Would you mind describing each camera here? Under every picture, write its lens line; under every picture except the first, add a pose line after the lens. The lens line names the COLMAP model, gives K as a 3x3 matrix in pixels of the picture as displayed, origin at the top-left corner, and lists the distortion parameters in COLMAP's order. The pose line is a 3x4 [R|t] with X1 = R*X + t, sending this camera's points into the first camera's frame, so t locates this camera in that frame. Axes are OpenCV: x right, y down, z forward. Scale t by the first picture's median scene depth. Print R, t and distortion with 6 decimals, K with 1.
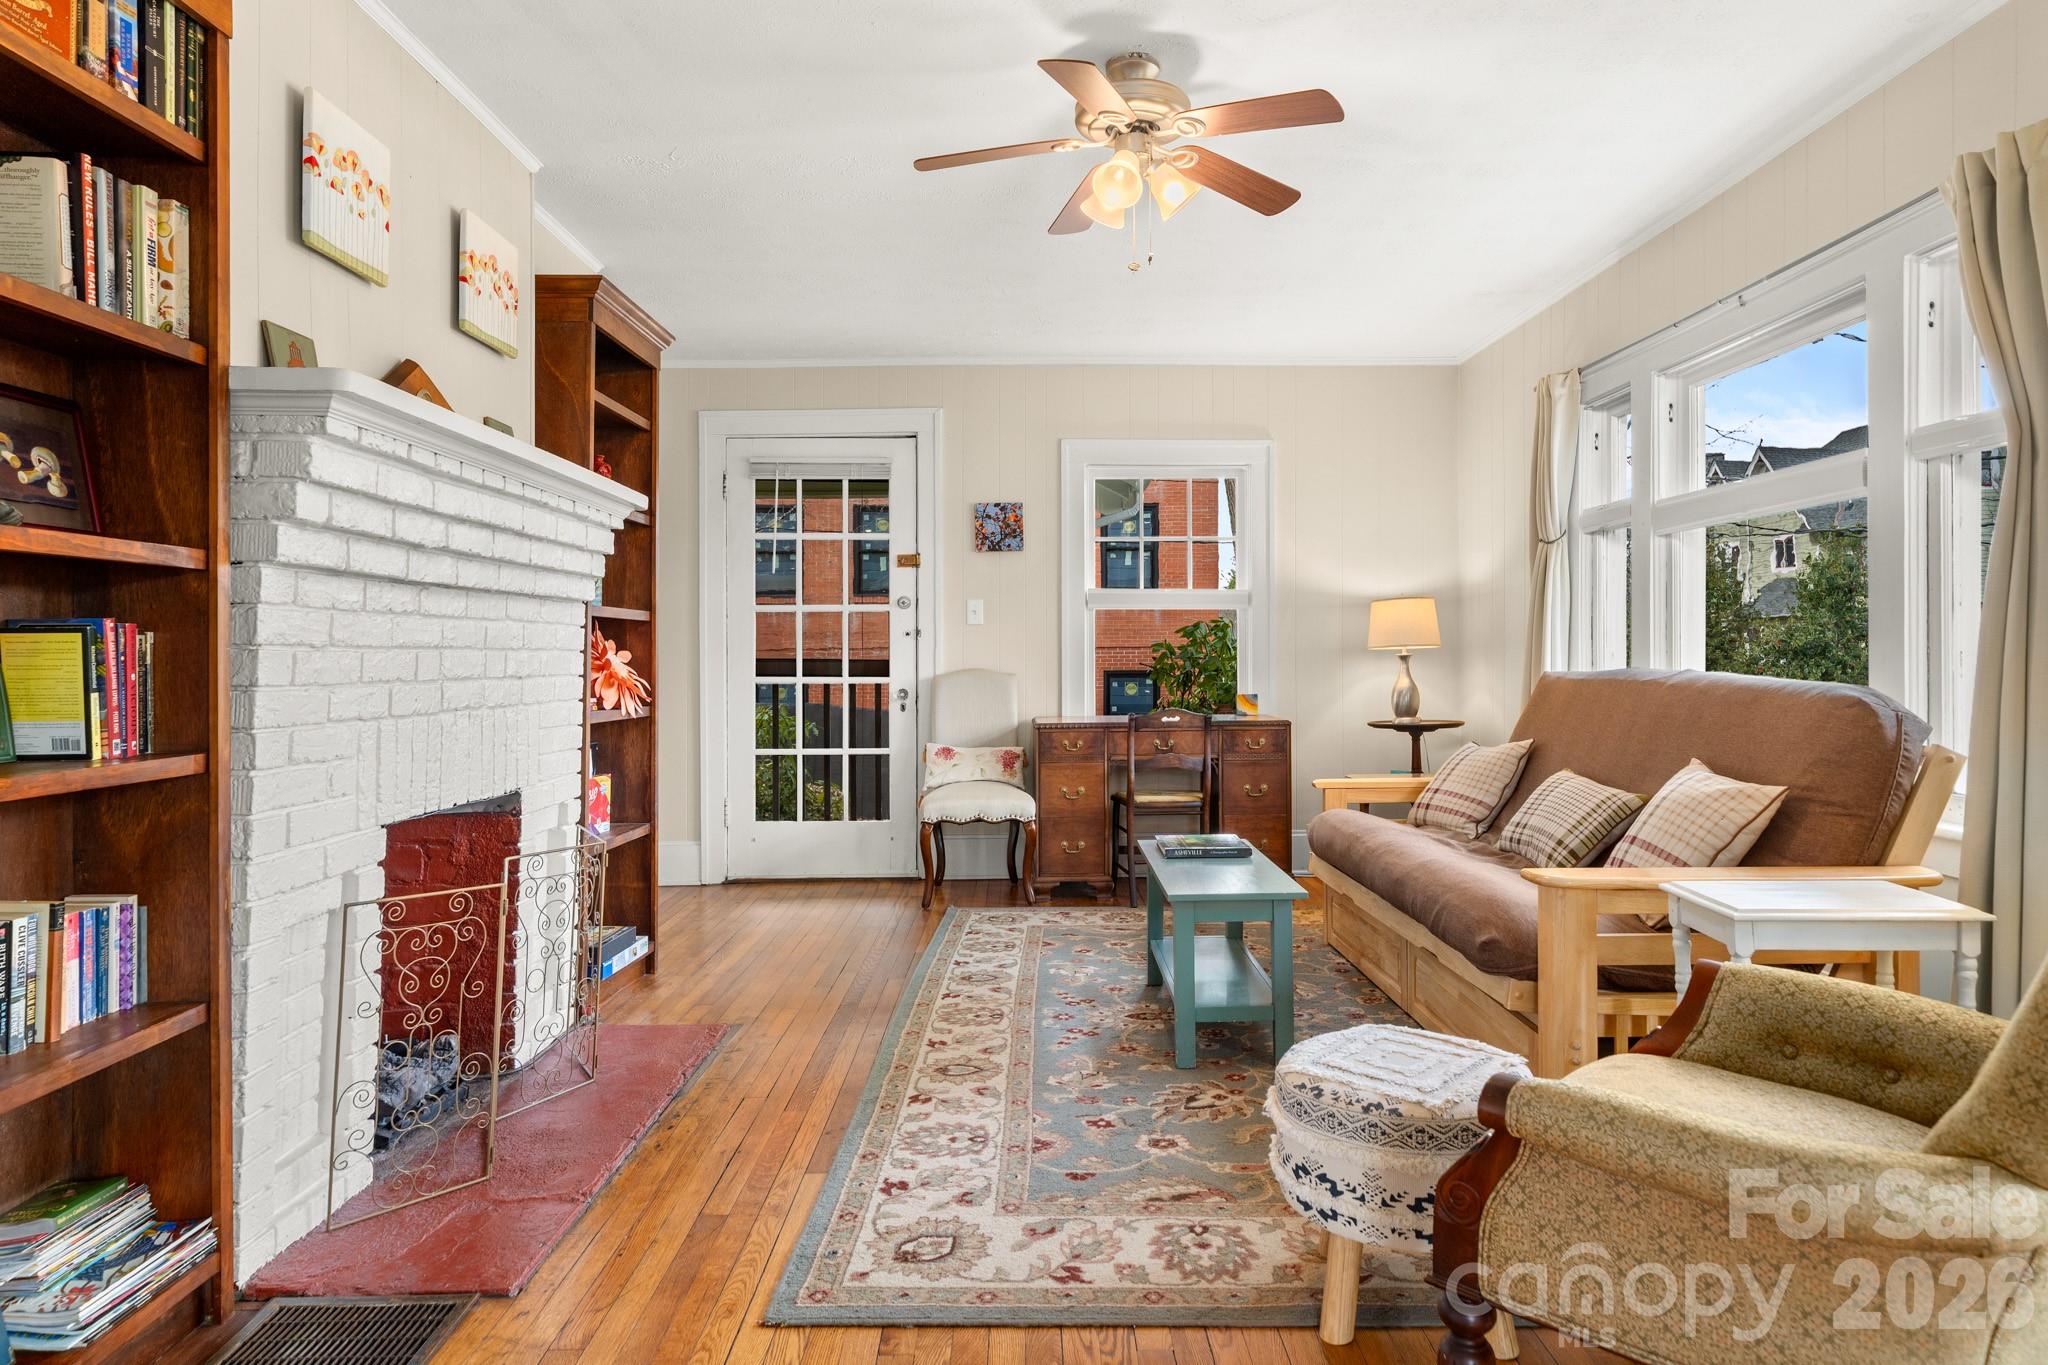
lens RADIAL K [[1255.5, 0, 1021.6], [0, 1255.5, 657.5], [0, 0, 1]] dist [0.002744, 0.001855]
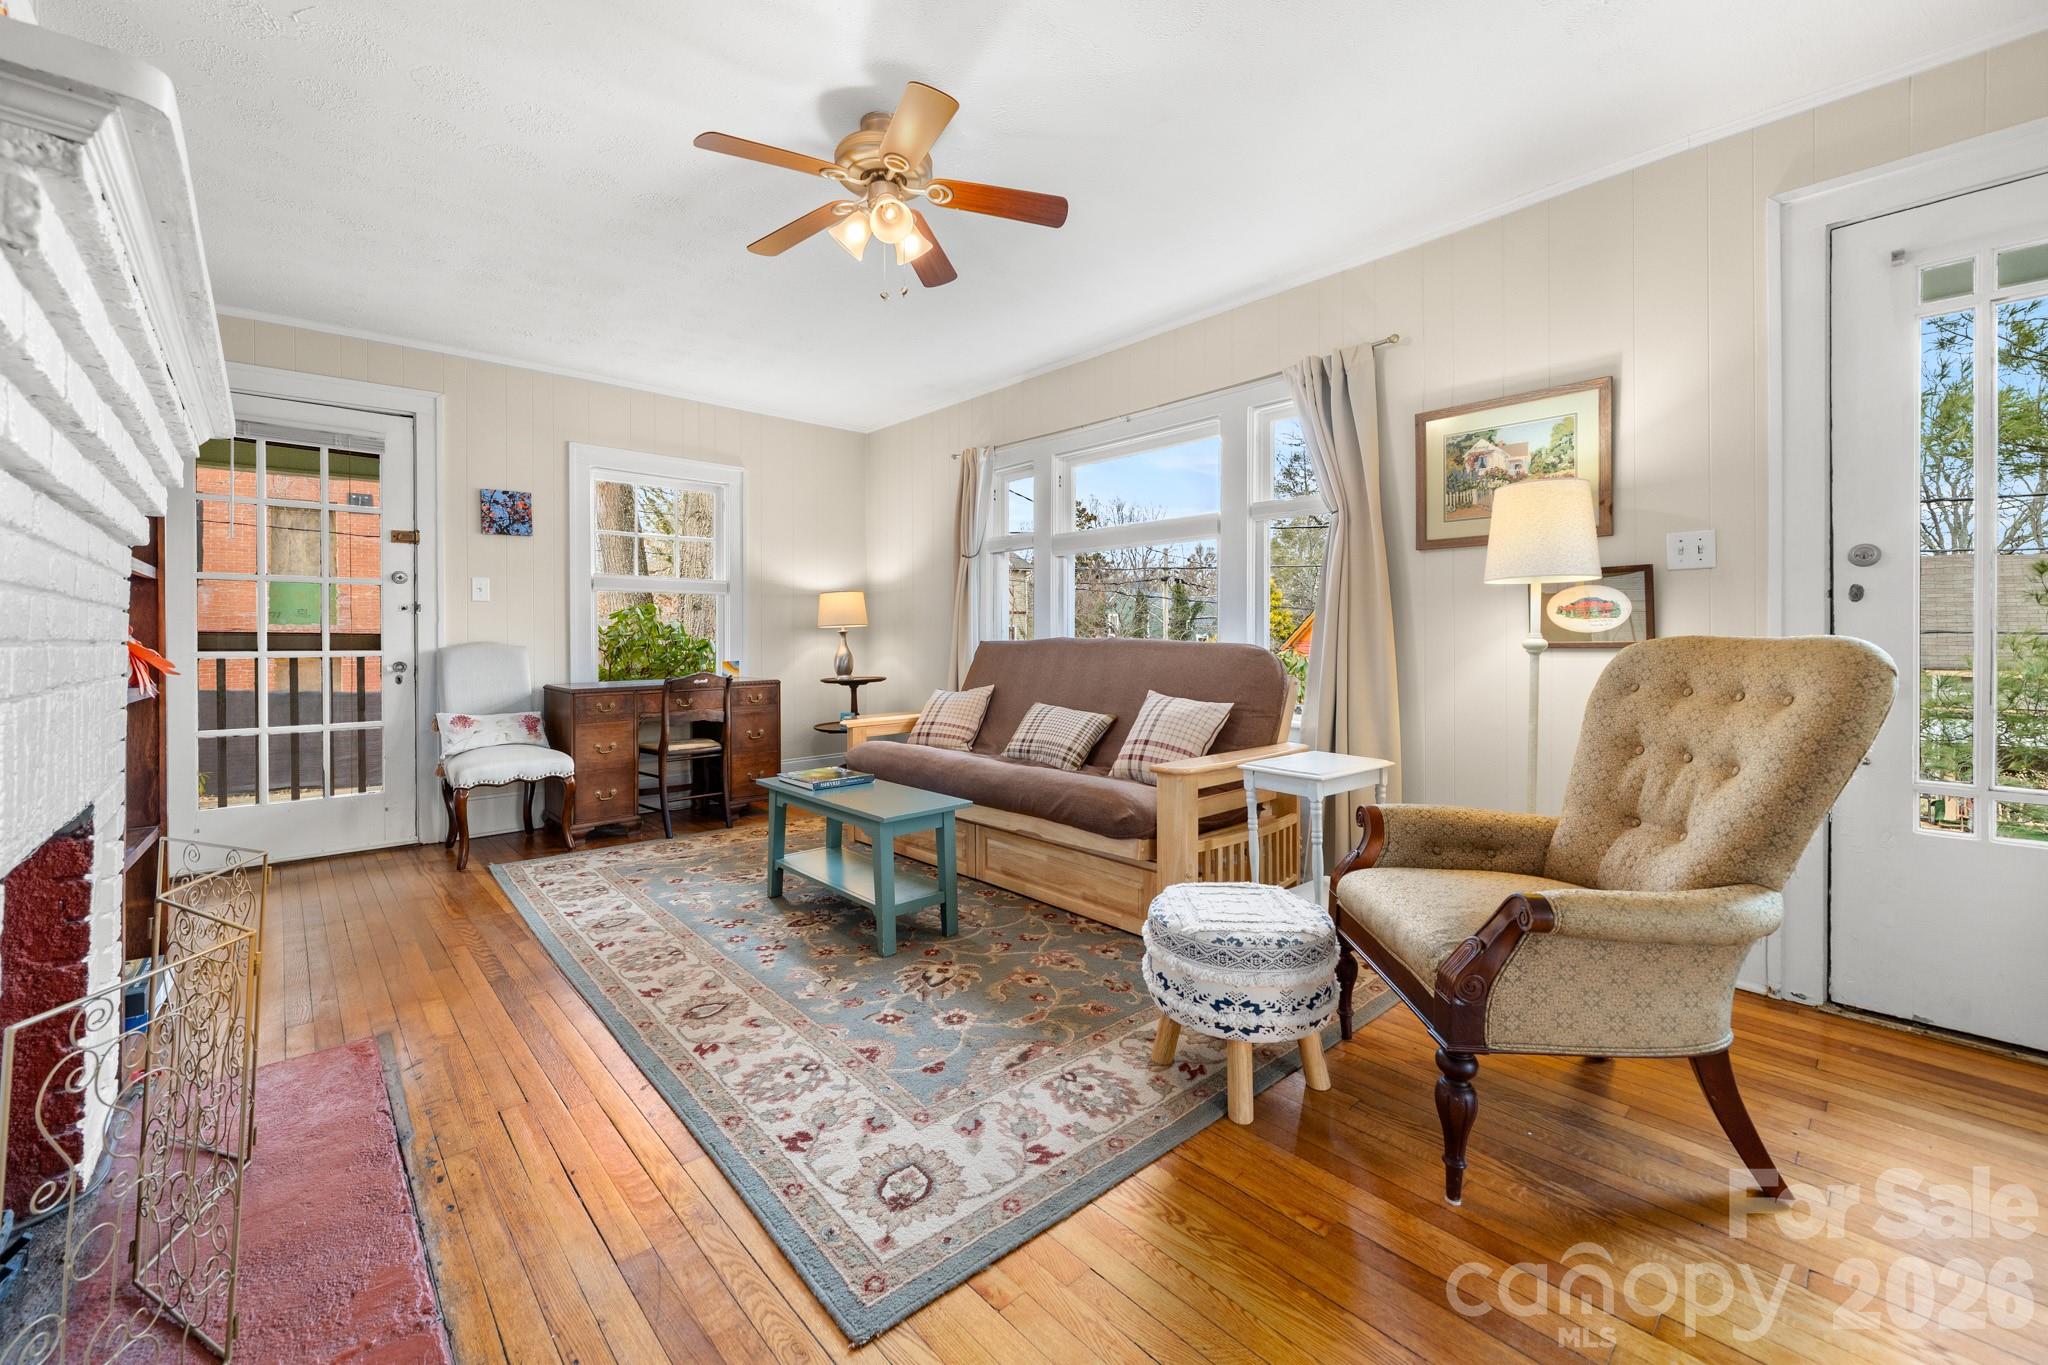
lens RADIAL K [[834.1, 0, 1025.0], [0, 834.1, 648.4], [0, 0, 1]] dist [-0.001204, -0.000007]
pose [[0.747754, -0.006744, 0.663942, -0.274445], [0.000415, 0.999953, 0.009690, 0.012866], [-0.663976, -0.006971, 0.747721, 0.256653]]
